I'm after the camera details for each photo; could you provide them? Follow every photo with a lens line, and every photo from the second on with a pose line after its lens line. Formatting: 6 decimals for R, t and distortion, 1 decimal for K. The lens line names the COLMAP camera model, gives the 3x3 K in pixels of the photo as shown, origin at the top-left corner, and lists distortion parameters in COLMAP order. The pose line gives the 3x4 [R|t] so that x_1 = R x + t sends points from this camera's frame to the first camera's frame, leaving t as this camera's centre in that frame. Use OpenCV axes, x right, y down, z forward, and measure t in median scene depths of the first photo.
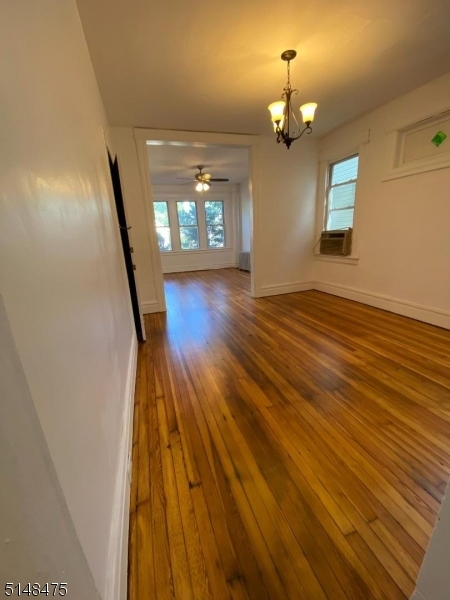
lens RADIAL K [[245.9, 0, 223.5], [0, 245.9, 299.9], [0, 0, 1]] dist [0.026006, -0.021358]
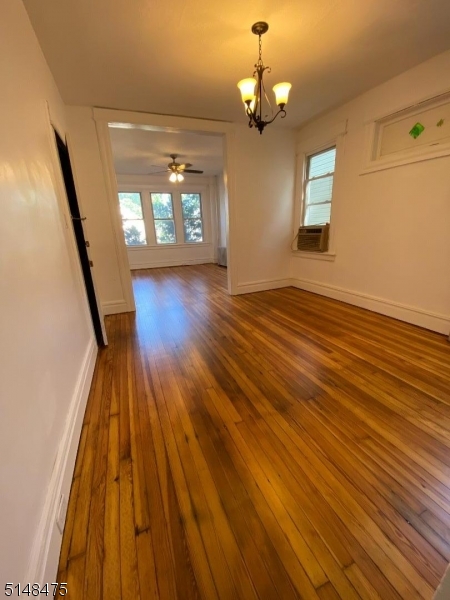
lens RADIAL K [[245.9, 0, 223.5], [0, 245.9, 299.9], [0, 0, 1]] dist [0.026006, -0.021358]
pose [[0.997435, -0.008780, 0.071031, 0.059444], [0.007398, 0.999779, 0.019690, -0.021475], [-0.071188, -0.019114, 0.997280, 0.099500]]
